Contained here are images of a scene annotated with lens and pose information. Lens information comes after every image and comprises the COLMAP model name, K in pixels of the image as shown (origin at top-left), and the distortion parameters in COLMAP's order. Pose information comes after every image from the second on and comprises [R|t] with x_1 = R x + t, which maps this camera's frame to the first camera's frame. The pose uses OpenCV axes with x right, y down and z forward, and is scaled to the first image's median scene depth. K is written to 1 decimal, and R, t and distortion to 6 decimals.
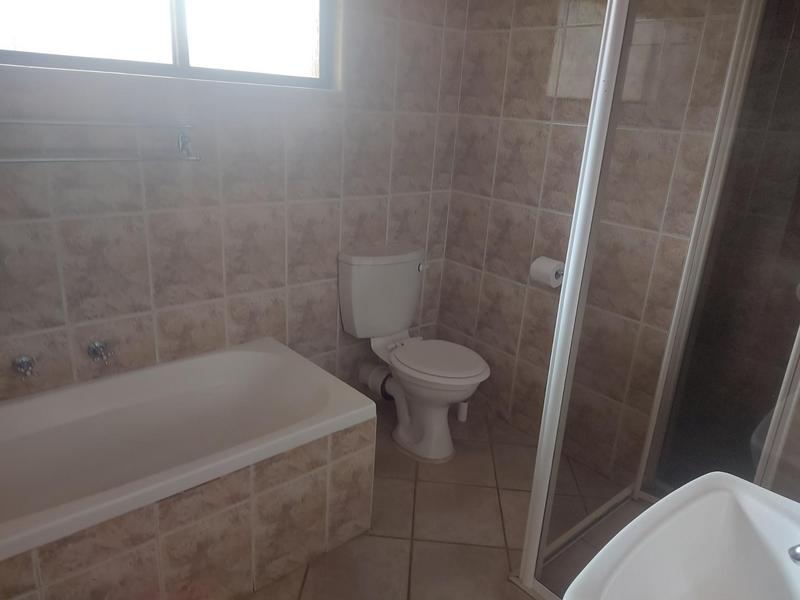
lens RADIAL K [[579.8, 0, 399.2], [0, 579.8, 292.3], [0, 0, 1]] dist [0.073272, -0.063184]
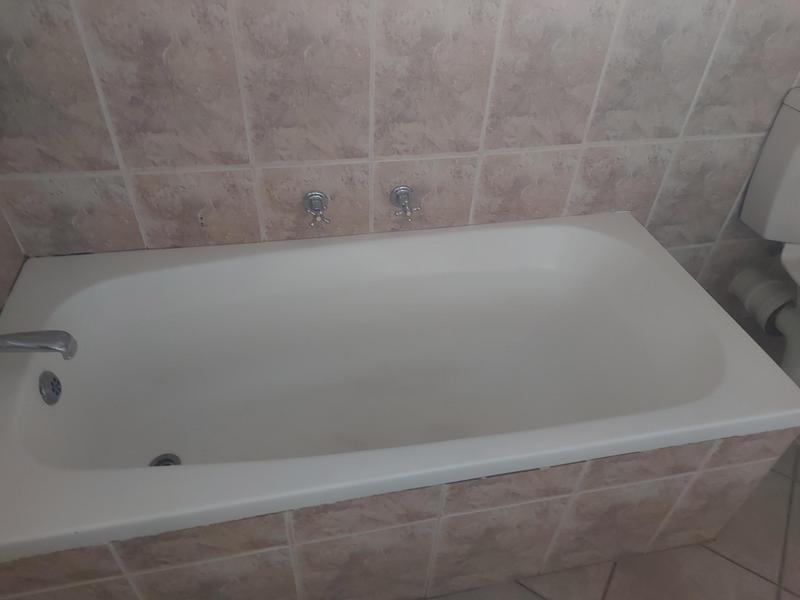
lens RADIAL K [[579.8, 0, 393.1], [0, 579.8, 304.0], [0, 0, 1]] dist [0.073272, -0.063184]
pose [[0.871940, 0.304481, -0.383421, -0.195219], [-0.147687, 0.910198, 0.386947, -0.055008], [0.466808, -0.280768, 0.838606, 0.336853]]
